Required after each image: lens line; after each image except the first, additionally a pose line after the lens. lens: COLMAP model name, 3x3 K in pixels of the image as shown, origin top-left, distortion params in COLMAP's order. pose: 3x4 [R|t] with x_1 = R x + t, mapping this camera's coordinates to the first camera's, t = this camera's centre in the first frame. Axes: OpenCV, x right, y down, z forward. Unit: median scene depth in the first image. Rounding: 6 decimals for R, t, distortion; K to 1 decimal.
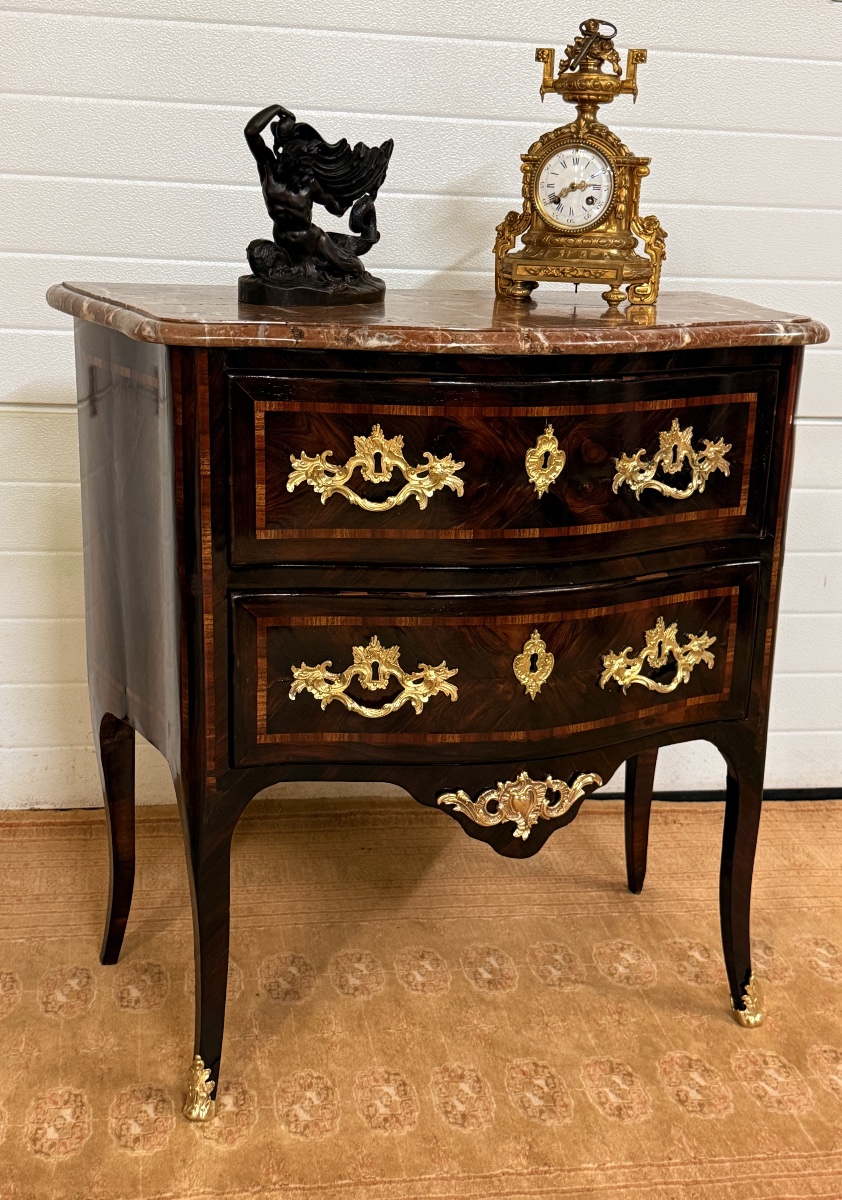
lens RADIAL K [[1491.2, 0, 421.2], [0, 1491.2, 686.6], [0, 0, 1]] dist [0.145832, -0.198137]
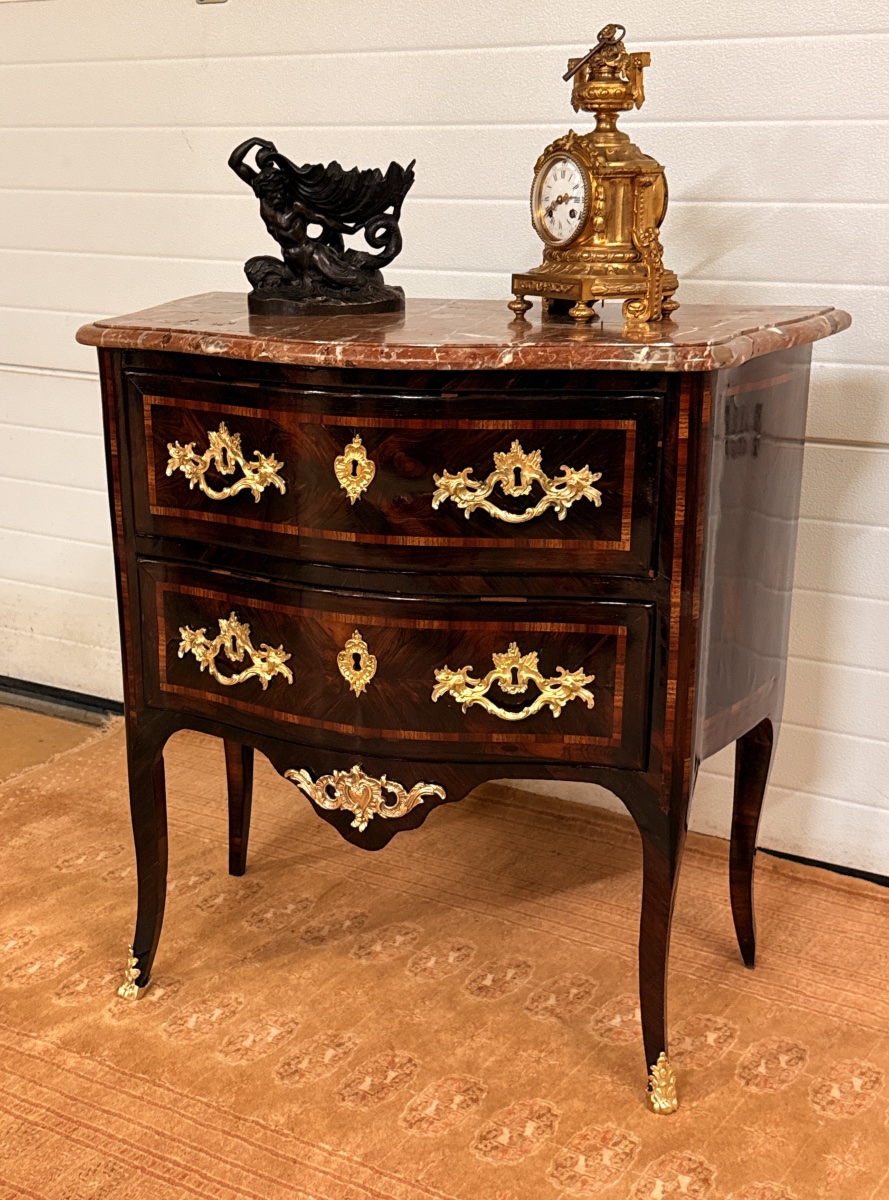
lens RADIAL K [[1527.2, 0, 422.3], [0, 1527.2, 694.8], [0, 0, 1]] dist [0.128986, -0.067929]
pose [[0.754097, 0.177021, -0.632456, 0.775677], [-0.175100, 0.982325, 0.066169, -0.070715], [0.632991, 0.060846, 0.771765, 0.202672]]
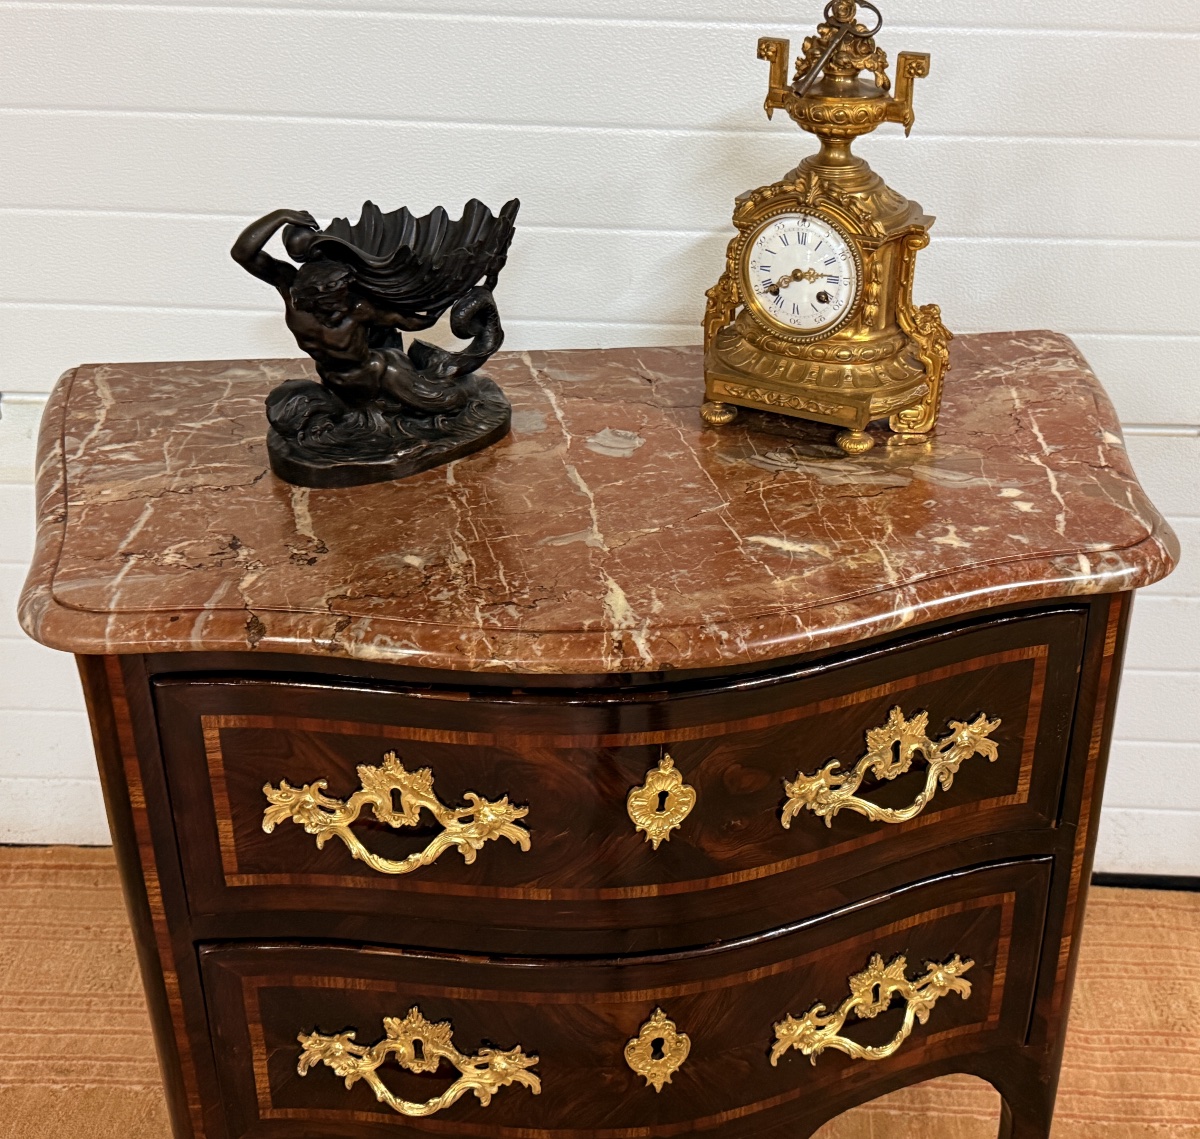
lens RADIAL K [[1533.0, 0, 673.6], [0, 1533.0, 568.8], [0, 0, 1]] dist [0.195580, -0.473593]
pose [[0.982177, 0.074645, -0.172498, 0.183460], [-0.041918, 0.981635, 0.186106, -0.351071], [0.183222, -0.175558, 0.967269, 0.358066]]
